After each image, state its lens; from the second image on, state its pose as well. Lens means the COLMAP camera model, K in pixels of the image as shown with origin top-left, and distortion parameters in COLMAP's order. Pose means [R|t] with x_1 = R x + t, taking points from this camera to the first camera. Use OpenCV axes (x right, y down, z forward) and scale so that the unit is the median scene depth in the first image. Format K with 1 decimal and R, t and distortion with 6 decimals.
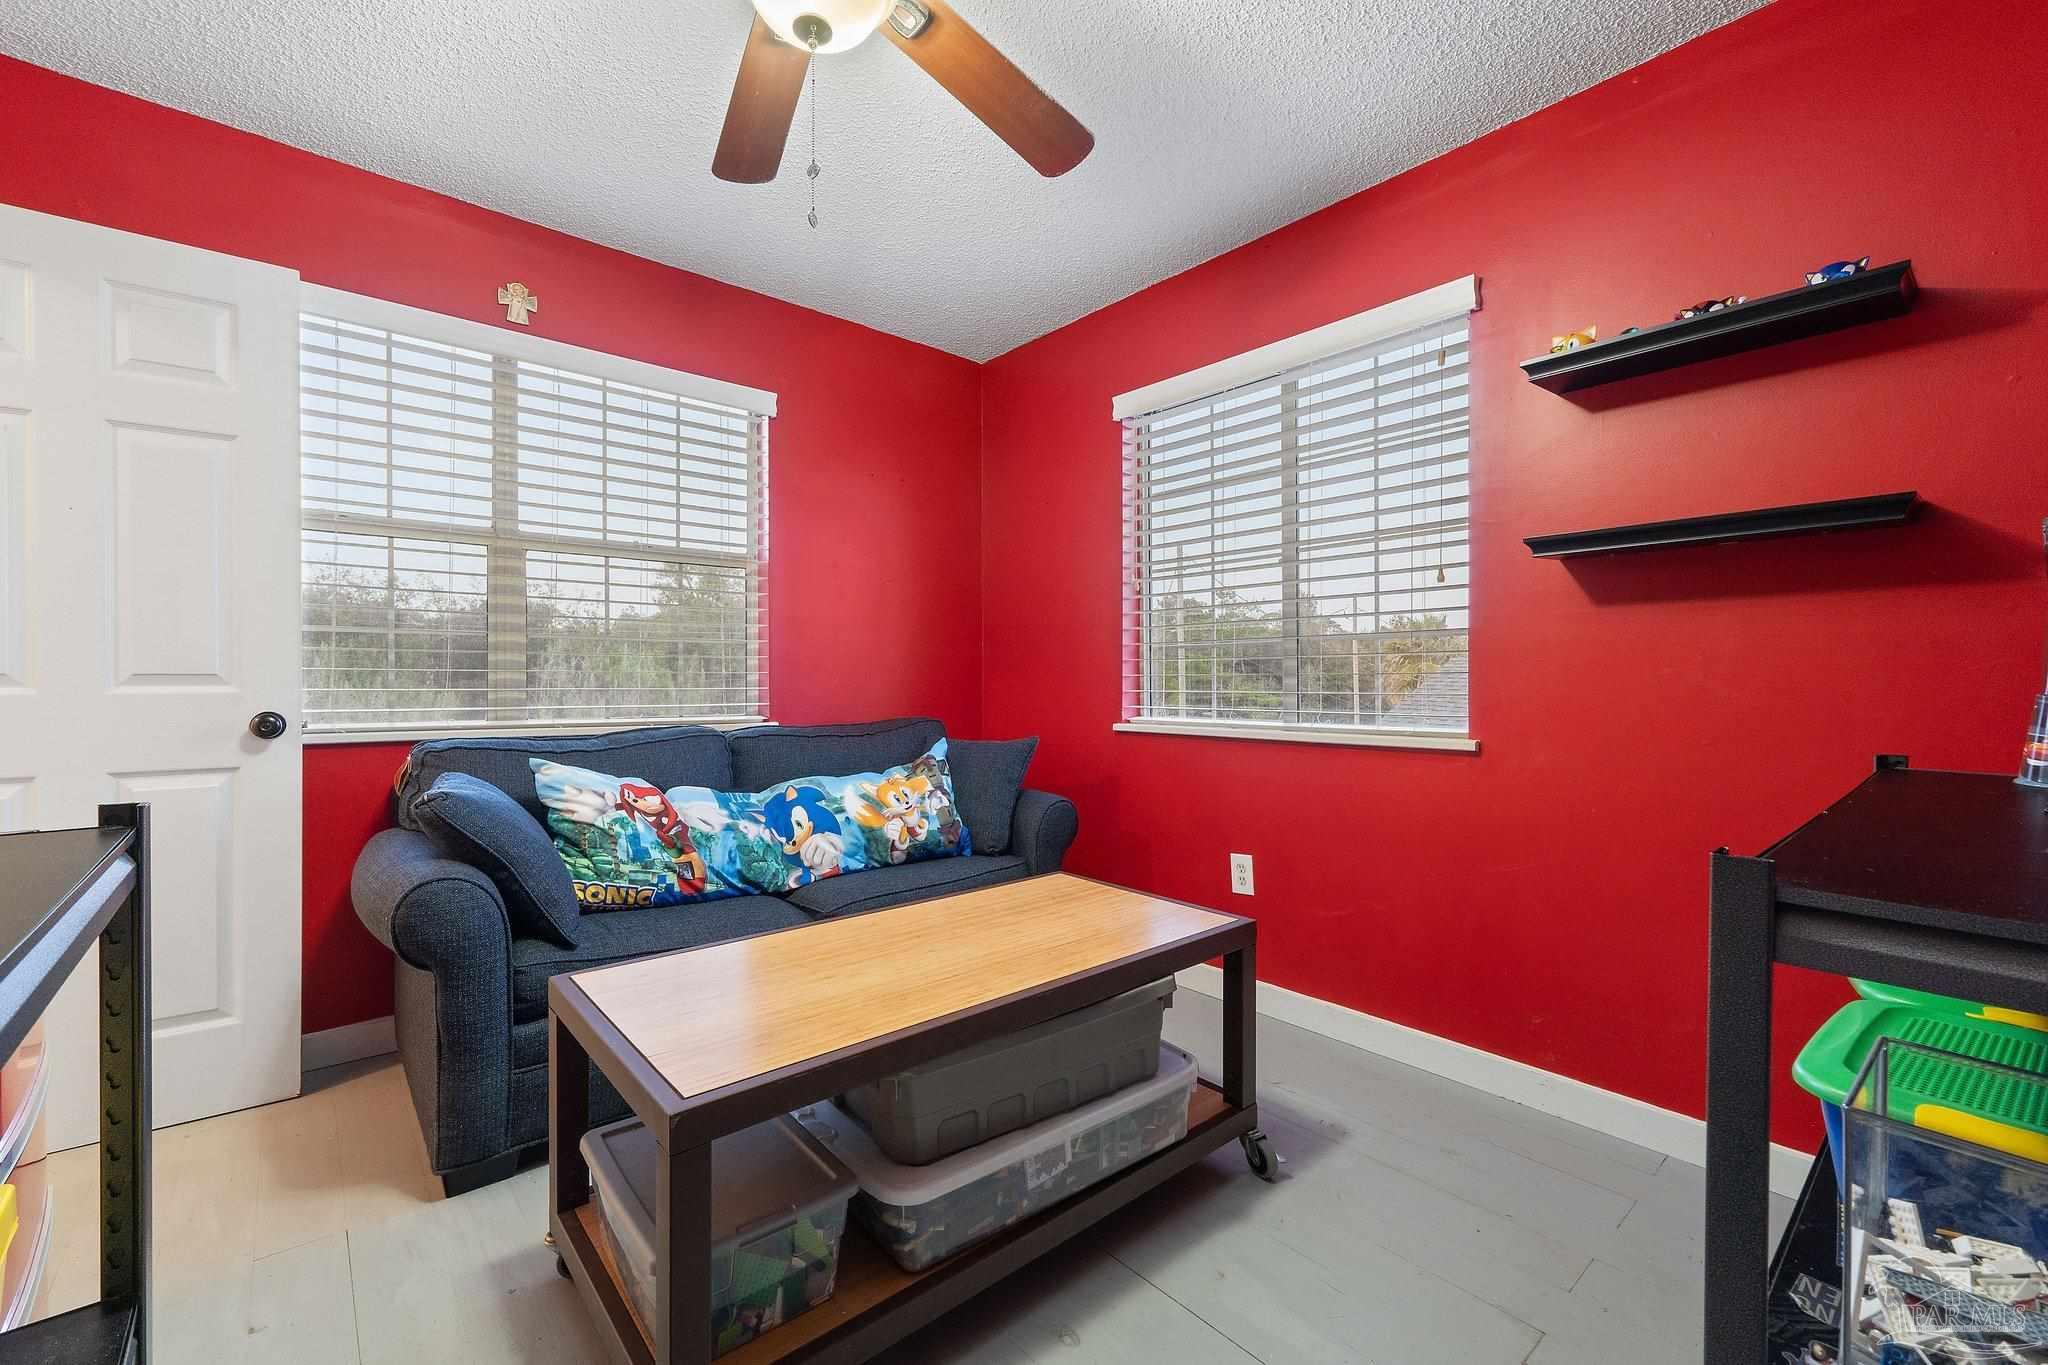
lens RADIAL K [[855.8, 0, 1022.5], [0, 855.8, 689.5], [0, 0, 1]] dist [0.004099, -0.000132]
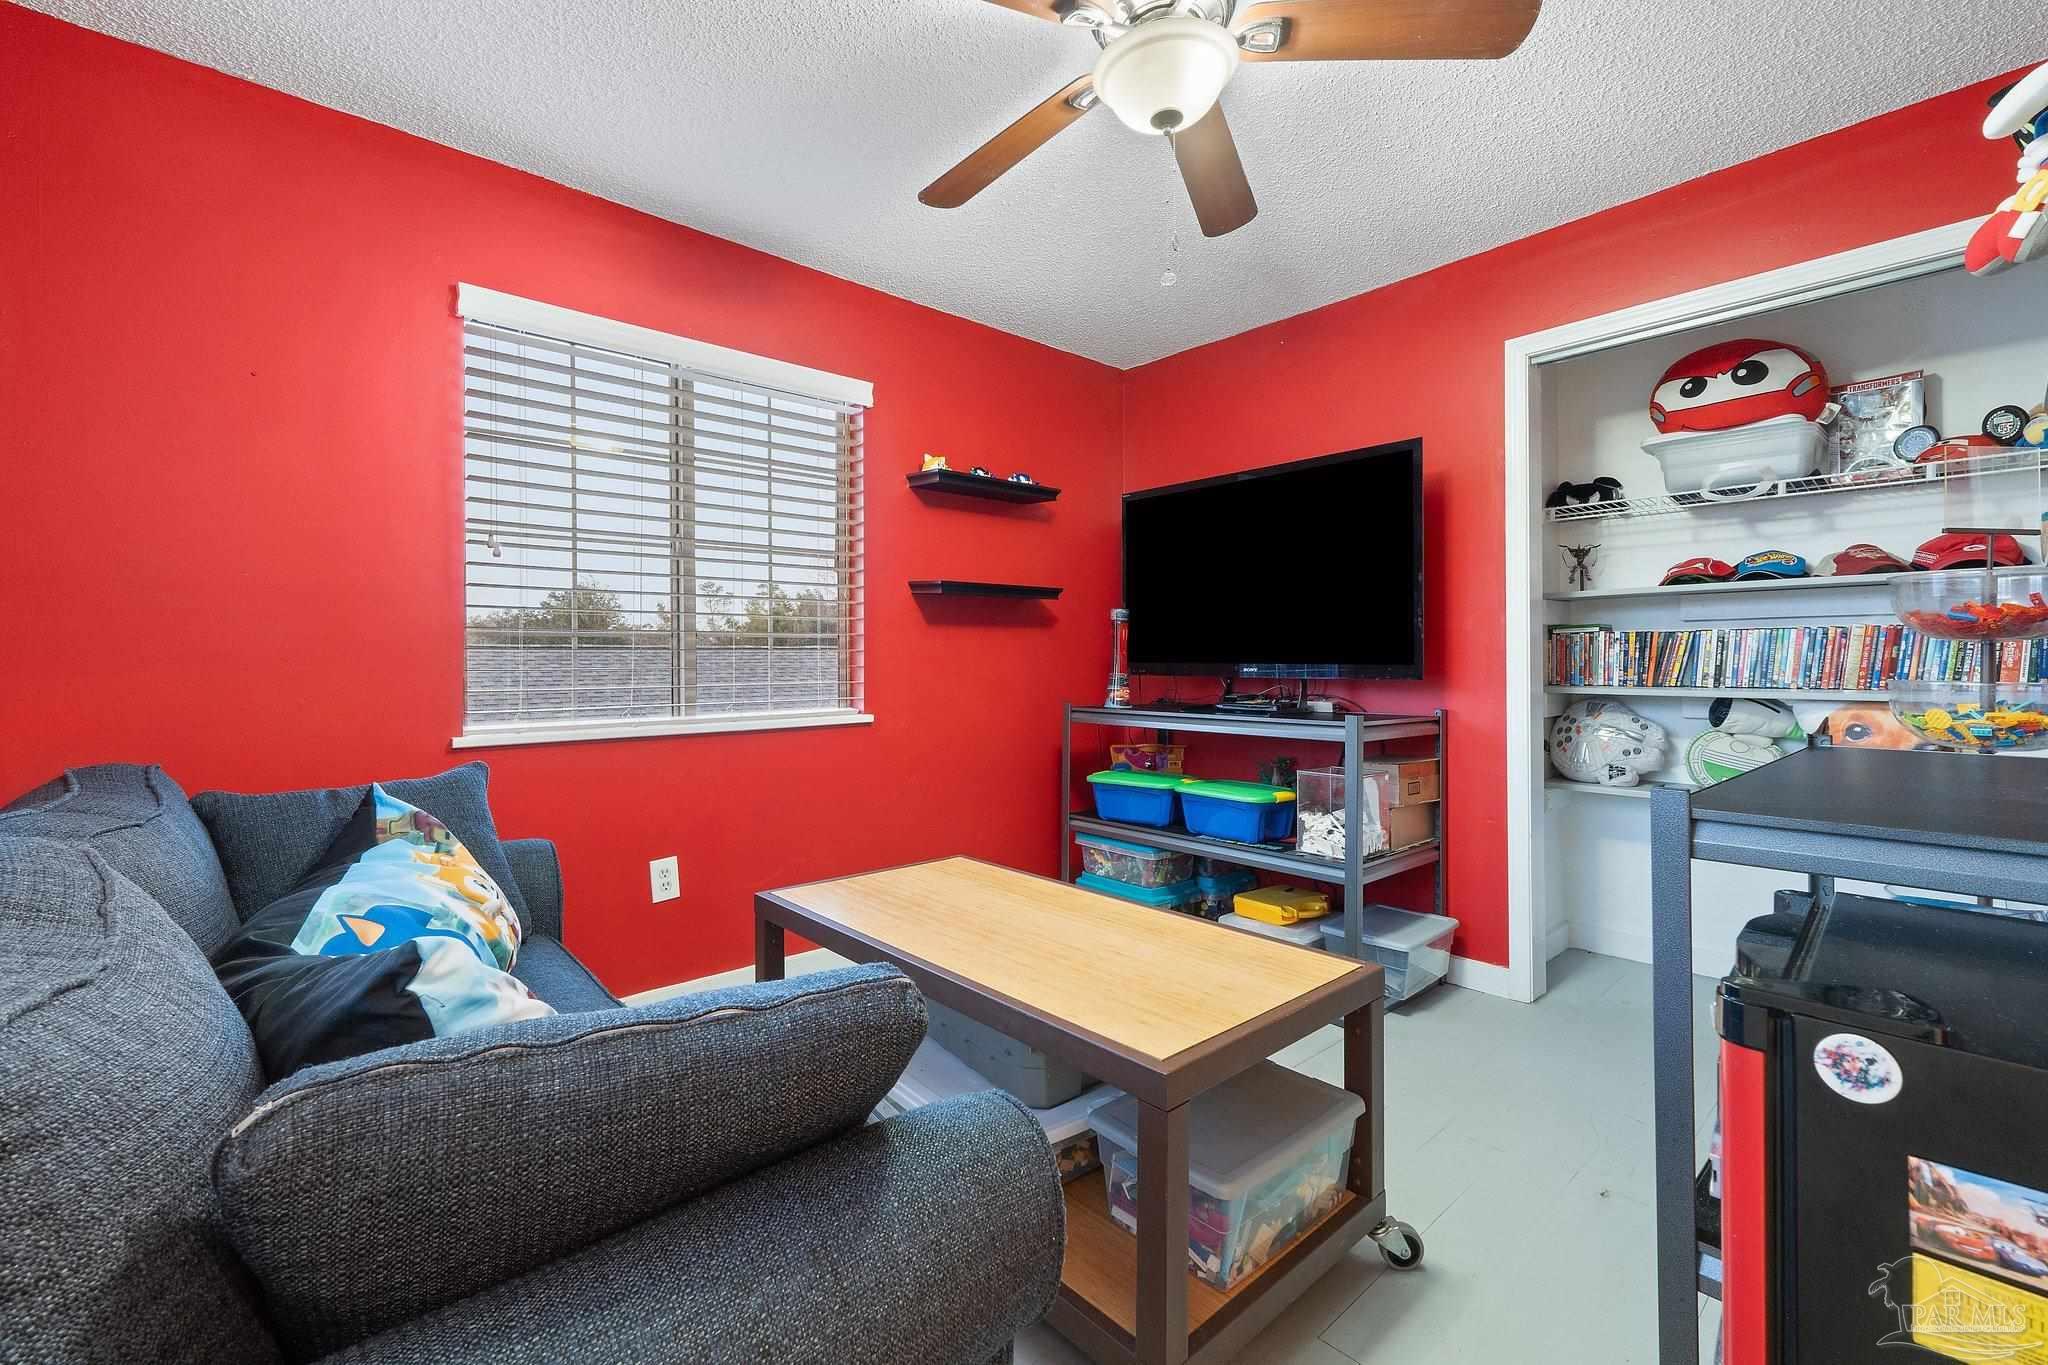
lens RADIAL K [[869.4, 0, 1026.2], [0, 869.4, 659.6], [0, 0, 1]] dist [0.000847, -0.000006]
pose [[-0.015204, 0.005481, 0.999869, -0.783041], [0.019480, 0.999797, -0.005185, -0.015877], [-0.999695, 0.019398, -0.015308, 0.670775]]
